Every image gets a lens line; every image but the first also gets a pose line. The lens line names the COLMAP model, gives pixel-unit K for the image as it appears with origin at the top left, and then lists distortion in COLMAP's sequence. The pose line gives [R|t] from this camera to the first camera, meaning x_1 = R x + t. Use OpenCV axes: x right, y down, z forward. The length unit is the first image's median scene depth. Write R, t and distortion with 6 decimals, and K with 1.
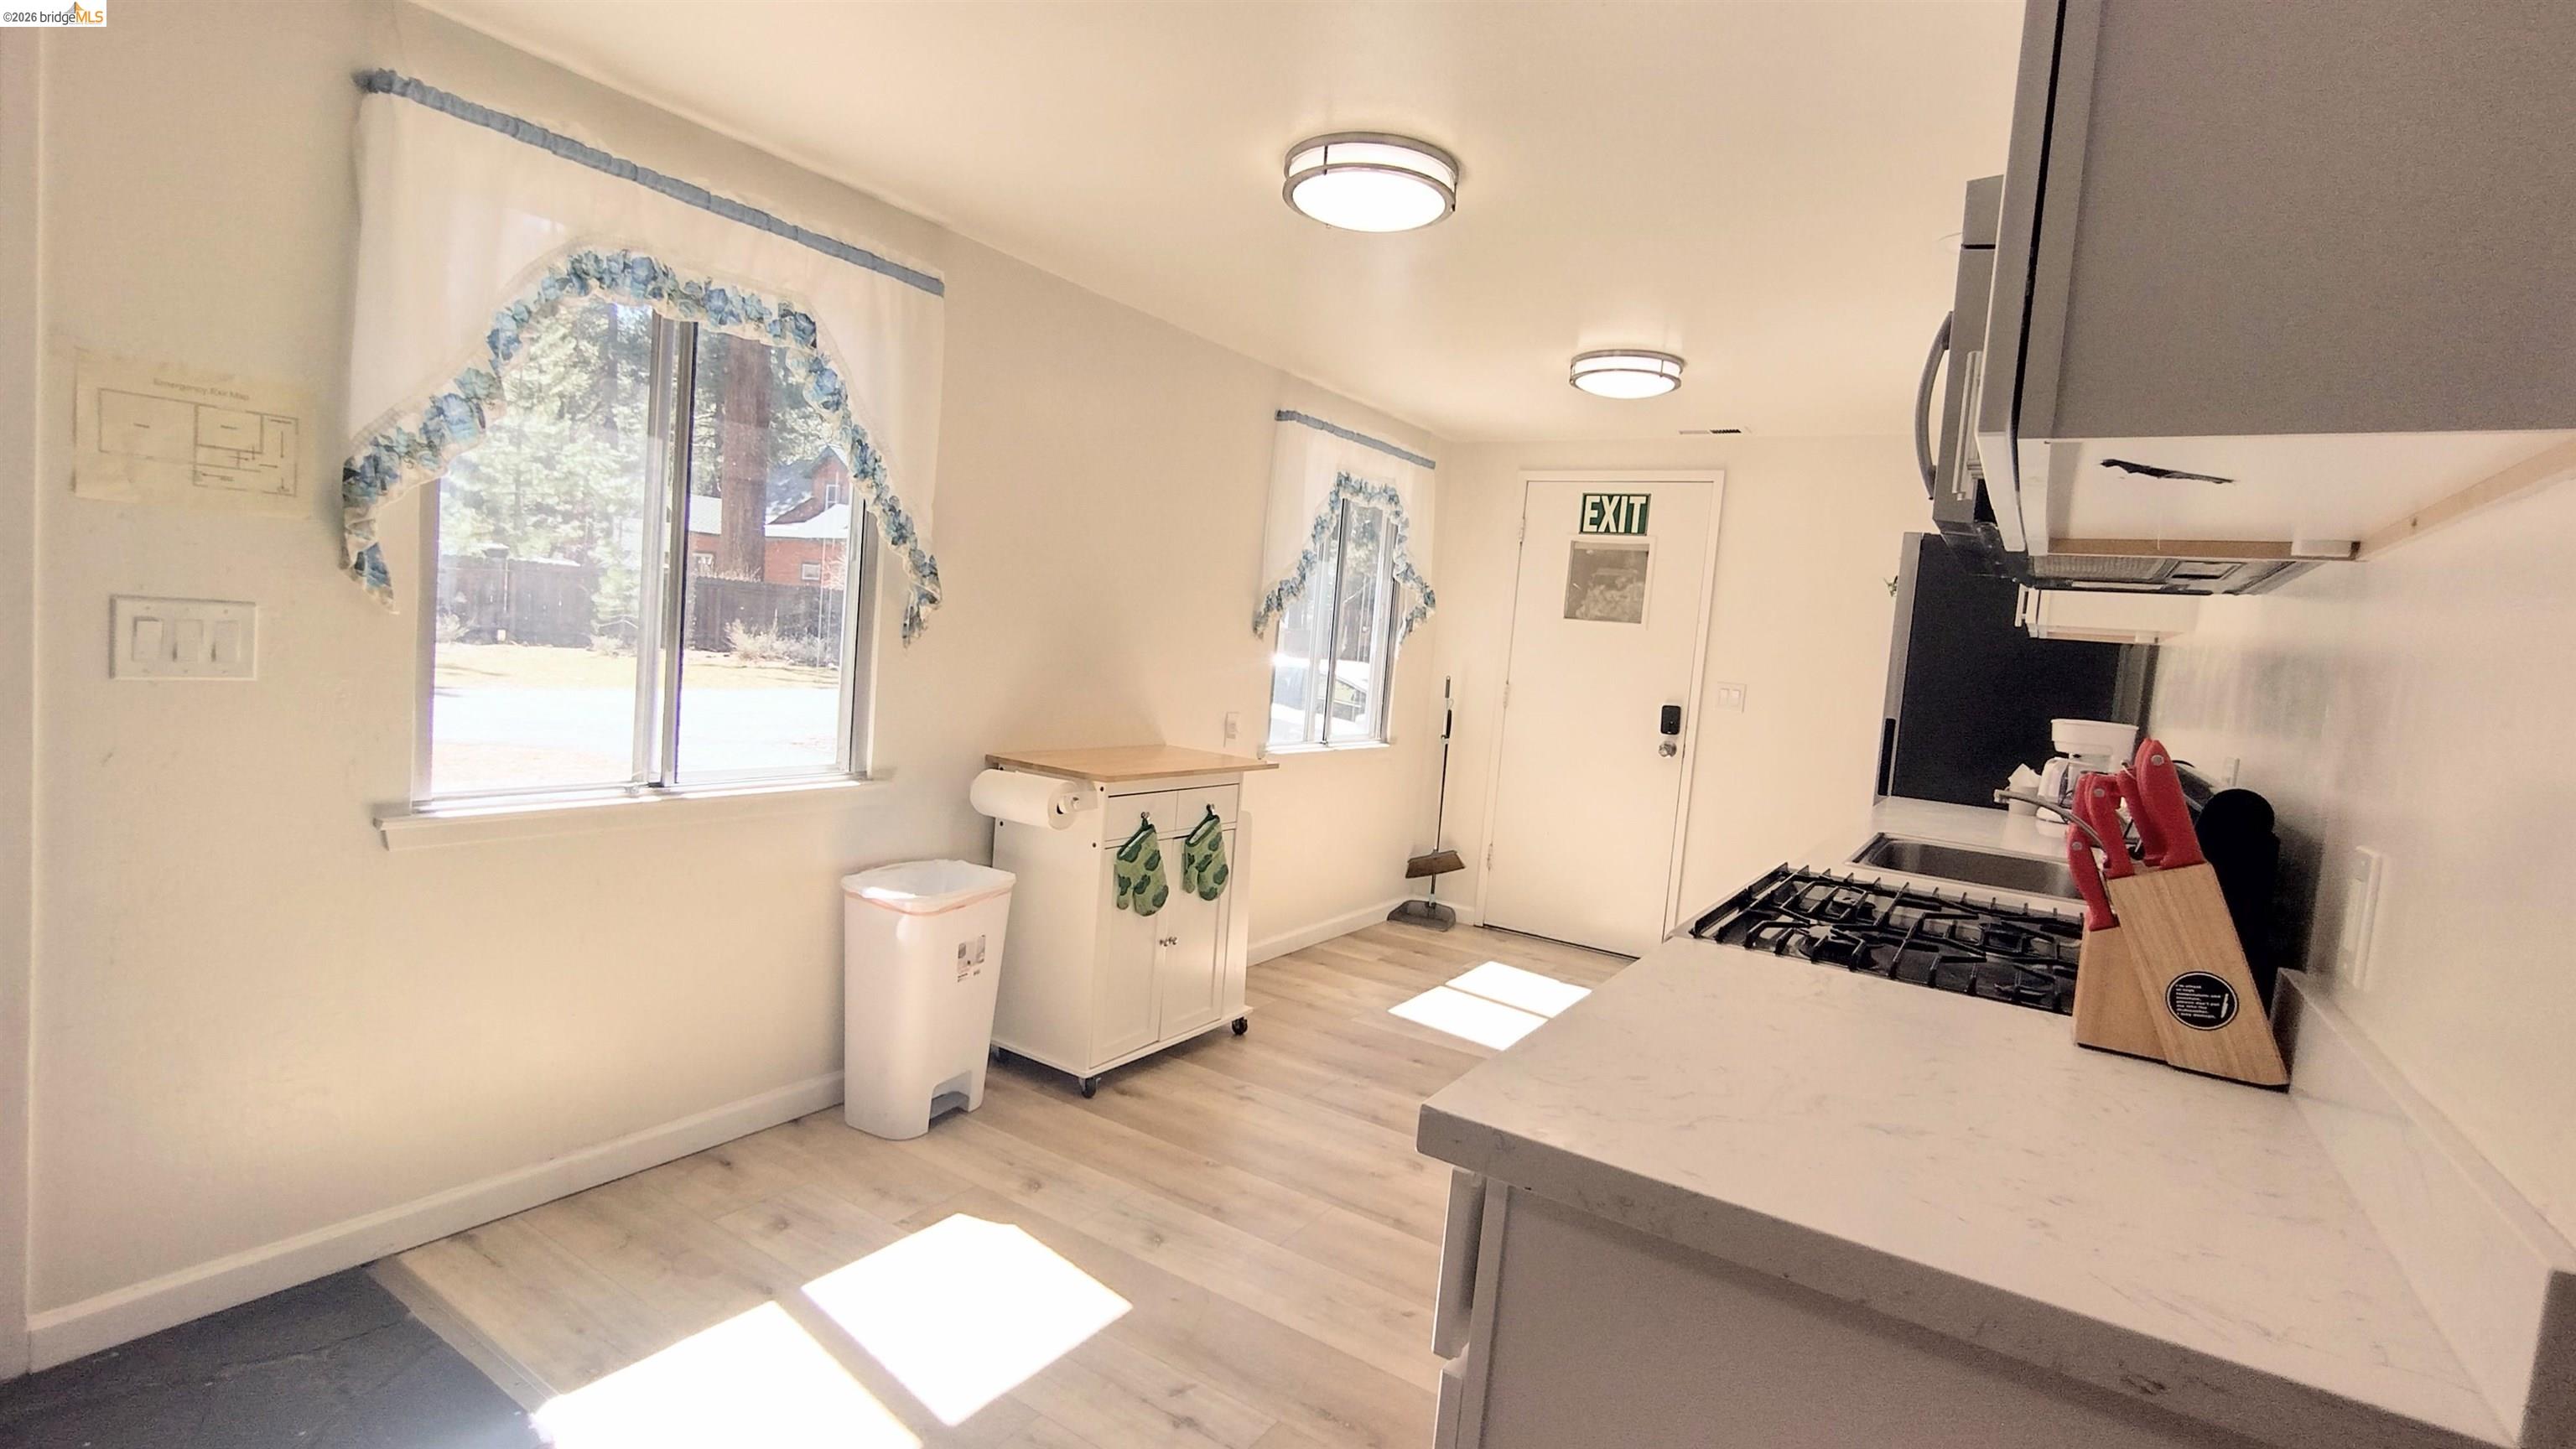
lens RADIAL K [[1182.0, 0, 1289.0], [0, 1182.0, 716.8], [0, 0, 1]] dist [-0.010913, 0.004725]
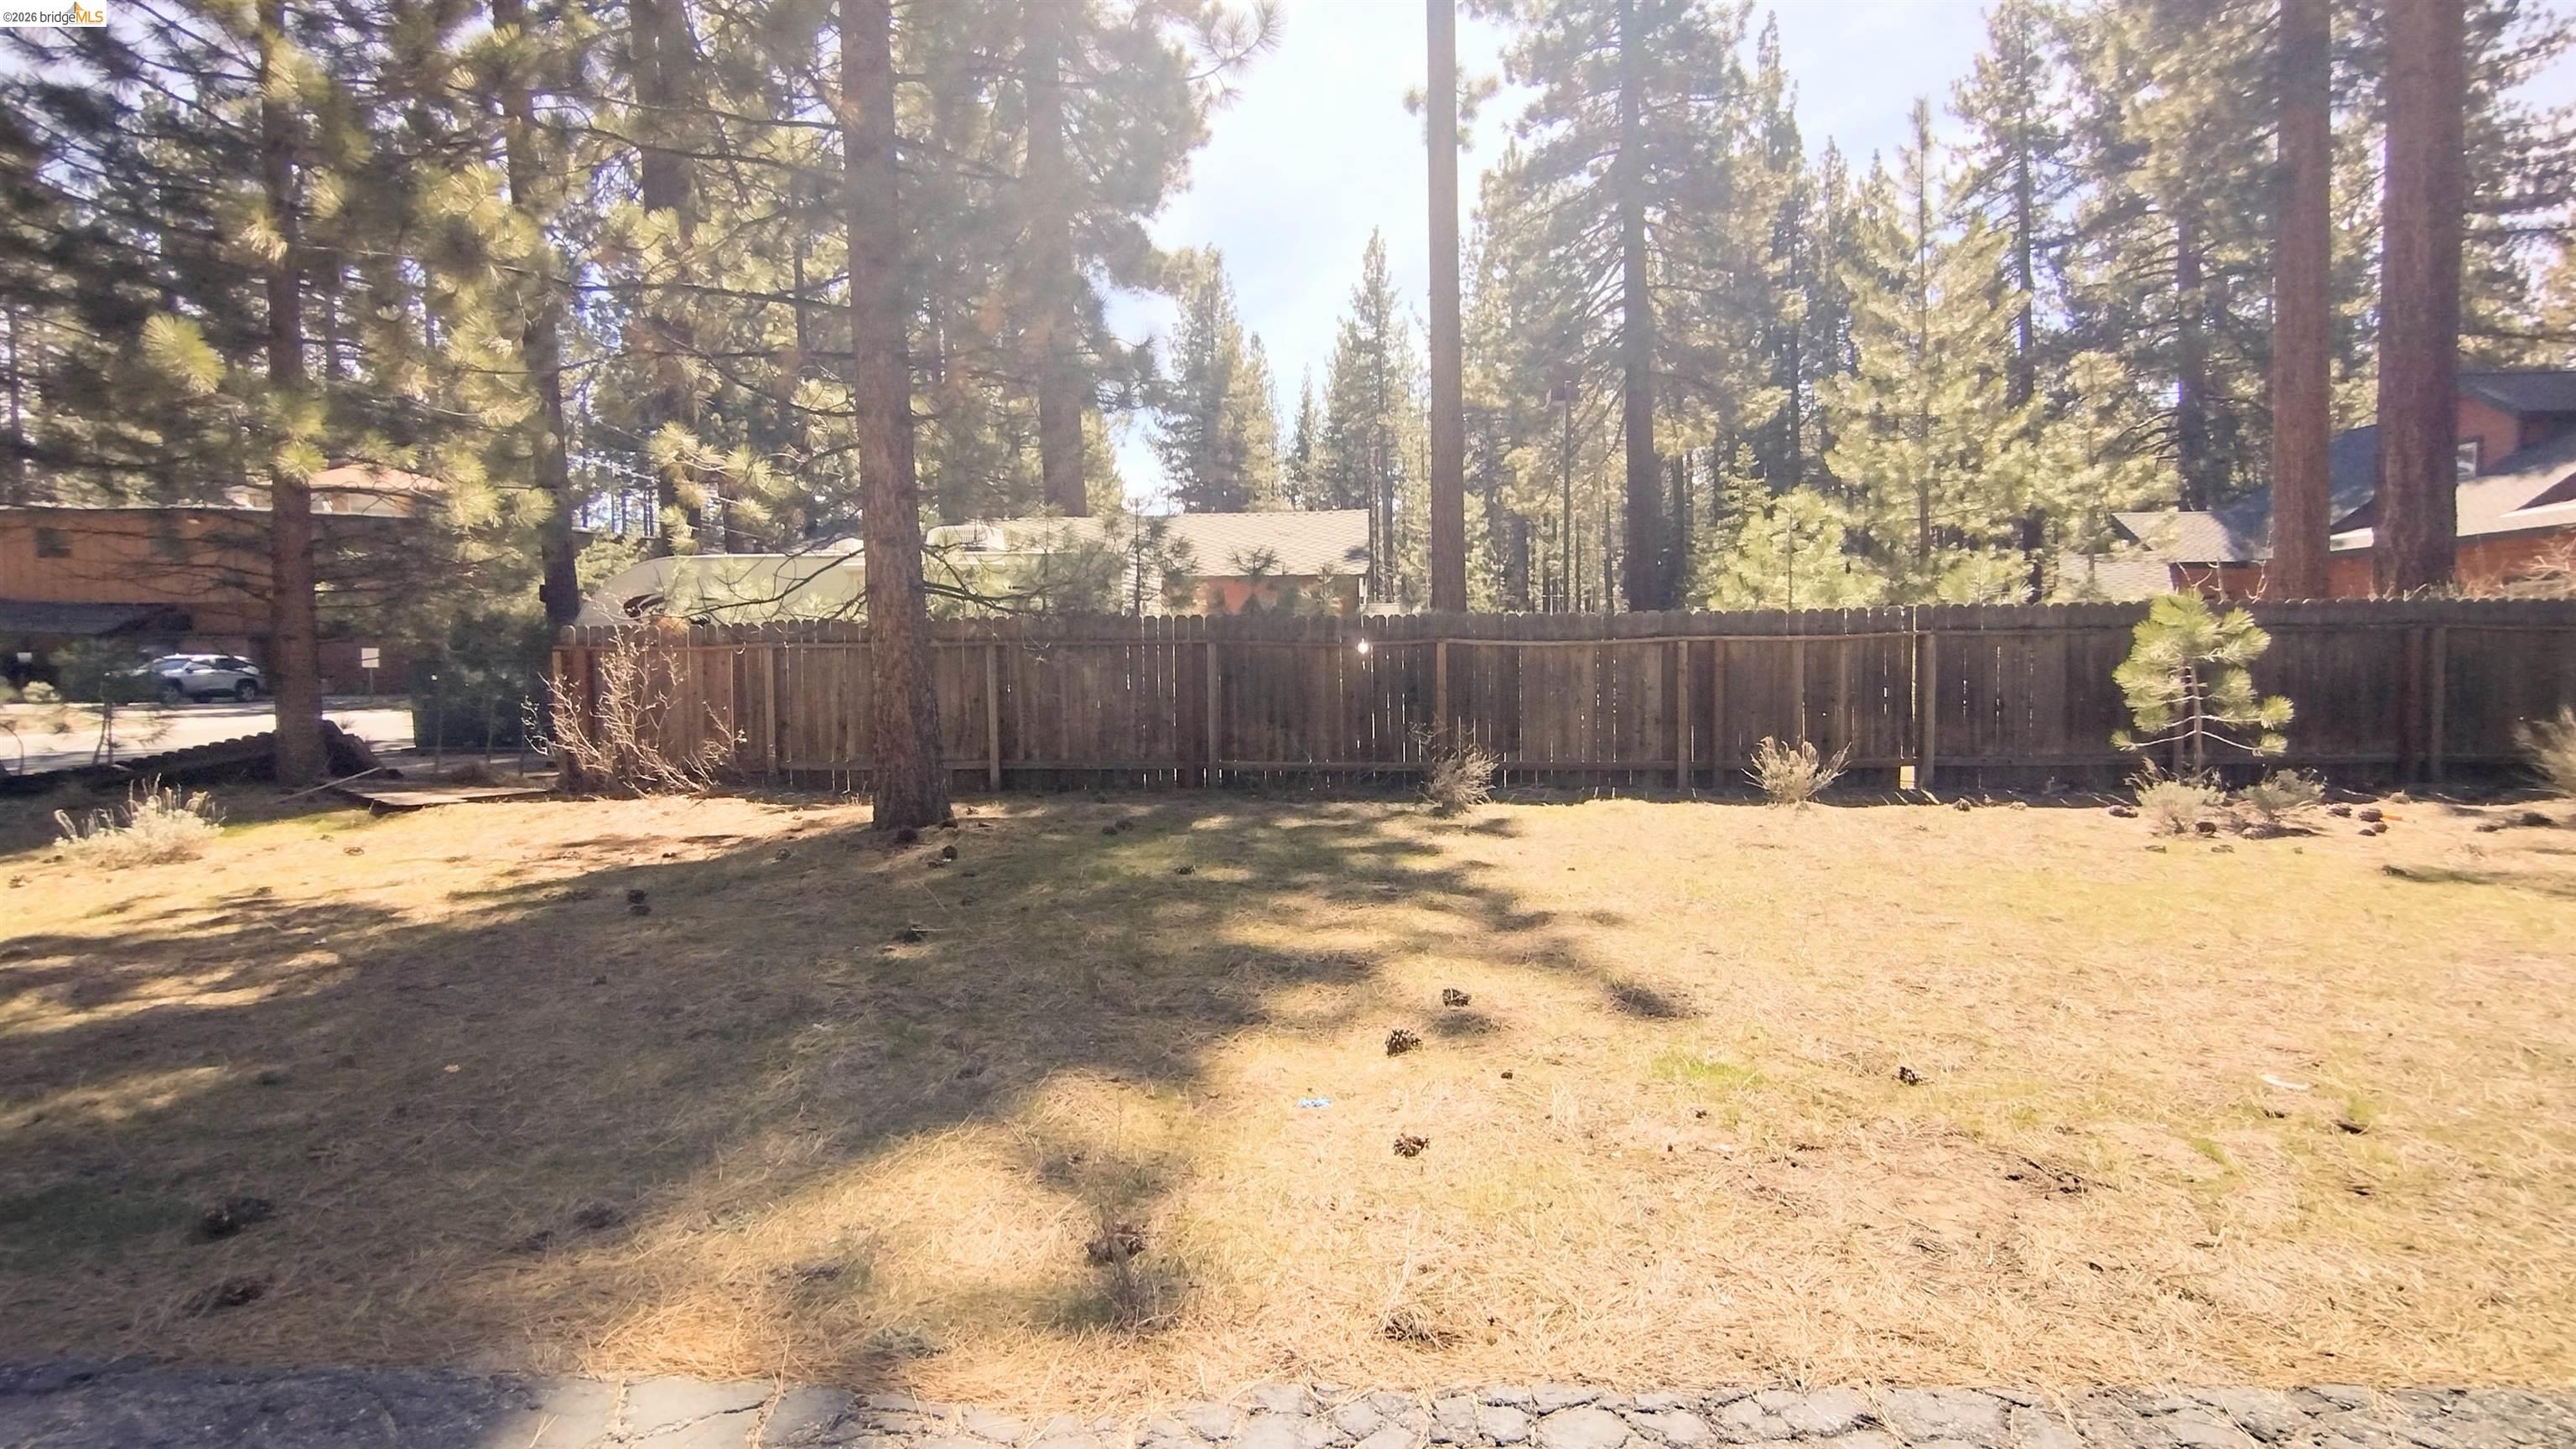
lens RADIAL K [[1178.2, 0, 1294.3], [0, 1178.2, 720.7], [0, 0, 1]] dist [-0.005082, 0.000578]
pose [[0.482401, -0.053262, -0.874330, -0.370631], [-0.004138, 0.998000, -0.063079, -0.058897], [0.875941, 0.034047, 0.481216, 0.552551]]
